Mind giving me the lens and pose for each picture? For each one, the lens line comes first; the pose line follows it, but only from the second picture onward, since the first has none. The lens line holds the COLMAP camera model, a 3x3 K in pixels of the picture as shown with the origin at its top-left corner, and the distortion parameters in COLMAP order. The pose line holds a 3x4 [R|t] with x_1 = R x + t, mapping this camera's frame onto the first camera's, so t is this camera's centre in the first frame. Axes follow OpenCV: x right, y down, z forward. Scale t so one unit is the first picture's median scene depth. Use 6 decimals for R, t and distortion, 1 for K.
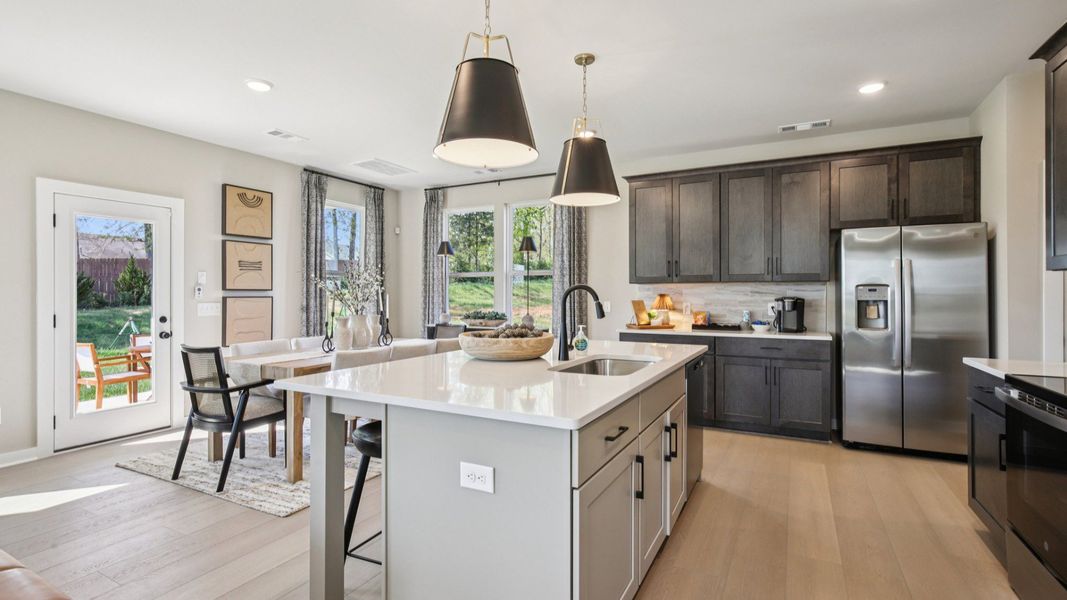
lens RADIAL K [[503.3, 0, 541.6], [0, 503.3, 293.1], [0, 0, 1]] dist [0.002584, 0.000538]
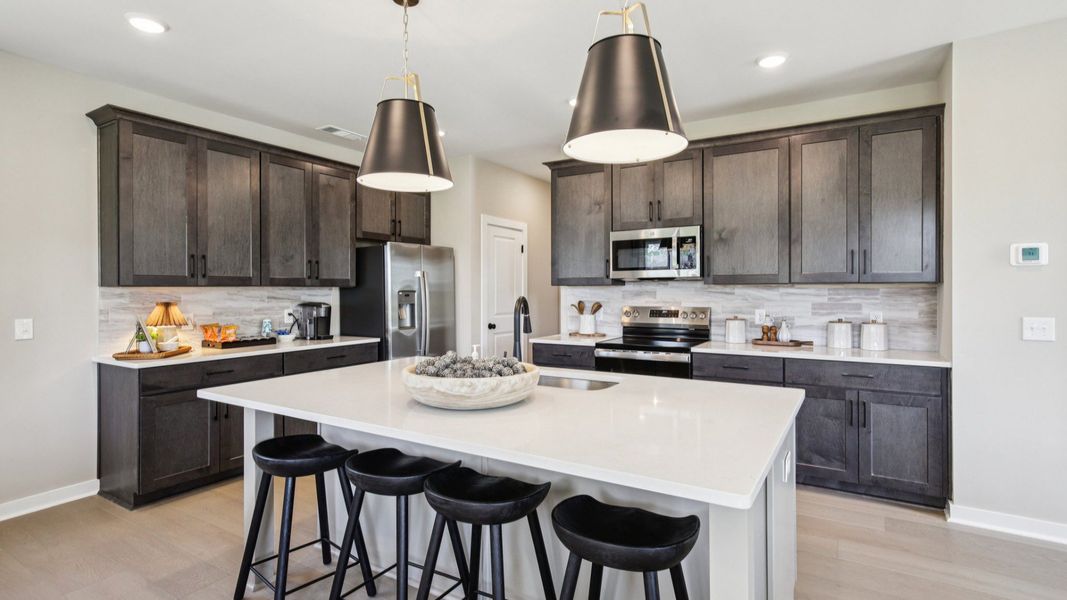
lens RADIAL K [[503.3, 0, 541.6], [0, 503.3, 293.1], [0, 0, 1]] dist [0.002584, 0.000538]
pose [[0.065967, -0.005608, 0.997806, -0.419939], [0.002789, 0.999981, 0.005436, -0.013458], [-0.997818, 0.002425, 0.065982, 0.488162]]
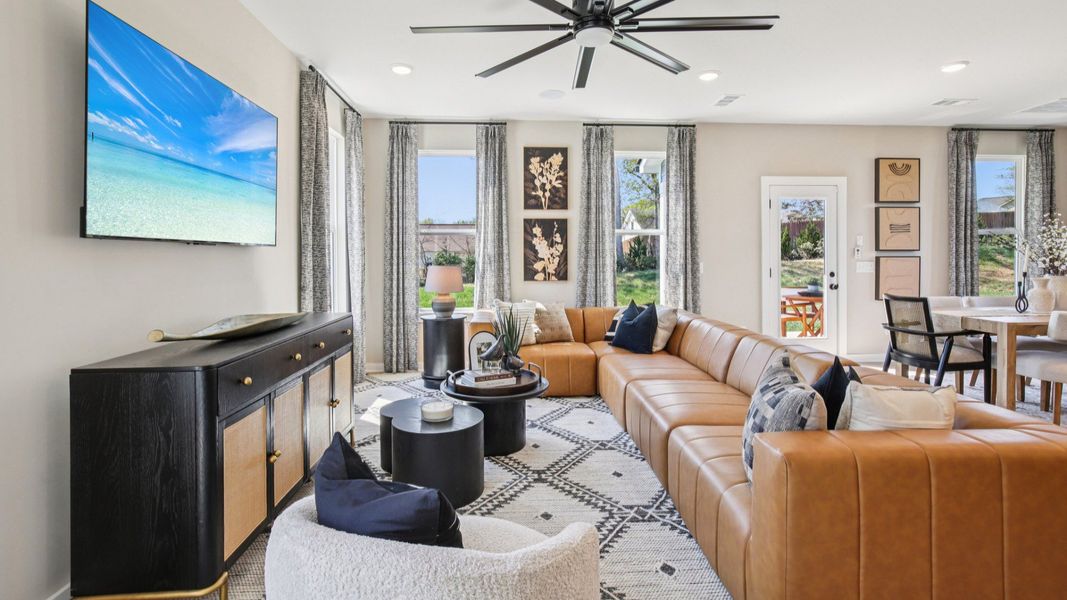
lens RADIAL K [[493.1, 0, 533.0], [0, 493.1, 257.8], [0, 0, 1]] dist [-0.000232, 0.001036]
pose [[0.514479, 0.002429, -0.857500, -0.069468], [0.004205, 0.999977, 0.005355, 0.001129], [0.857493, -0.006361, 0.514457, -0.253626]]
